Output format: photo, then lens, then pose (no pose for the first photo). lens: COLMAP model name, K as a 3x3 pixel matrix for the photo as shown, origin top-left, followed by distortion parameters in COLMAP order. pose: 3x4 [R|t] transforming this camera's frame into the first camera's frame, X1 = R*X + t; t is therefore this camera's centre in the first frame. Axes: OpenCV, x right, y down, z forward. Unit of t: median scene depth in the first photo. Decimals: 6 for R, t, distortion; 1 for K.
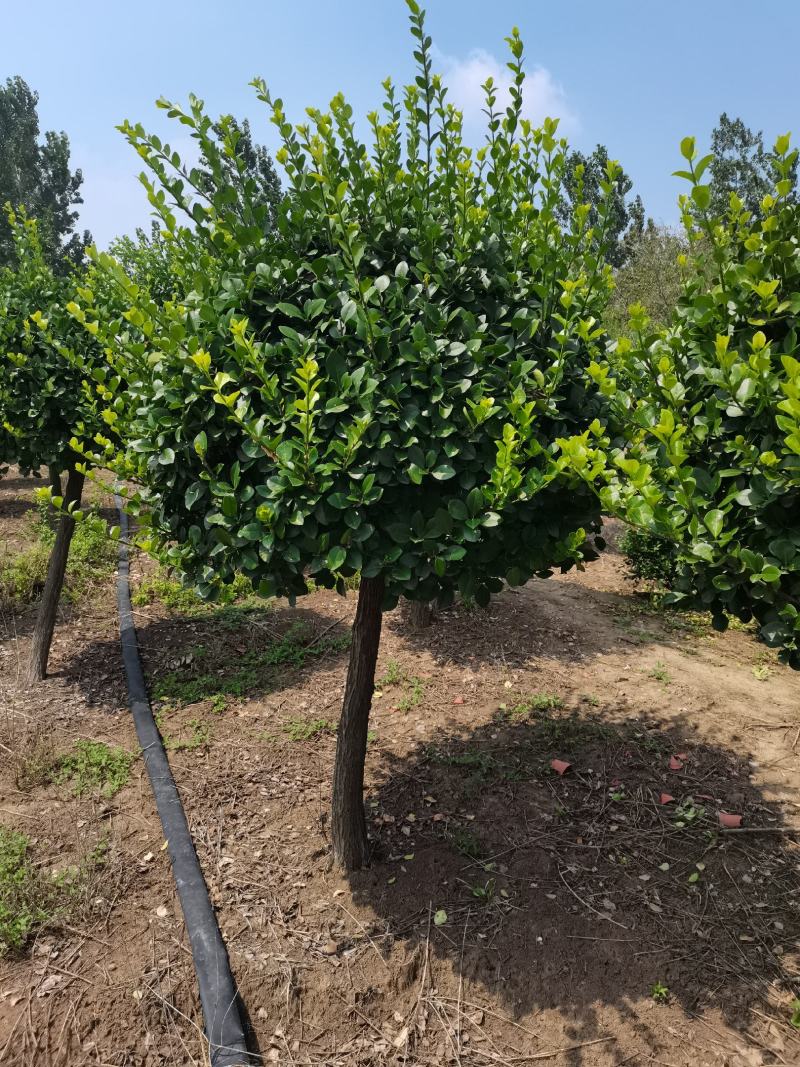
lens RADIAL K [[813.3, 0, 400.0], [0, 813.3, 533.5], [0, 0, 1]] dist [0.043421, -0.030238]
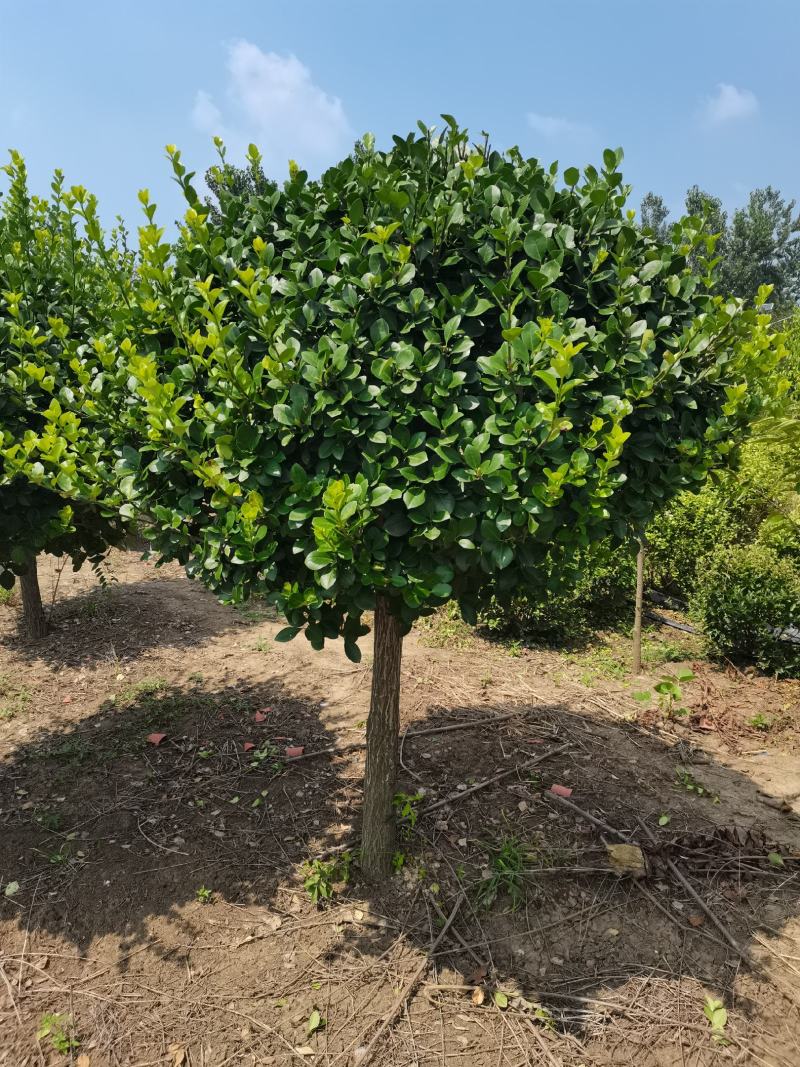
lens RADIAL K [[813.3, 0, 400.0], [0, 813.3, 533.5], [0, 0, 1]] dist [0.043421, -0.030238]
pose [[0.925622, -0.089956, 0.367603, 0.126399], [0.094406, 0.995516, 0.005900, 0.039296], [-0.366485, 0.029242, 0.929964, -0.147285]]
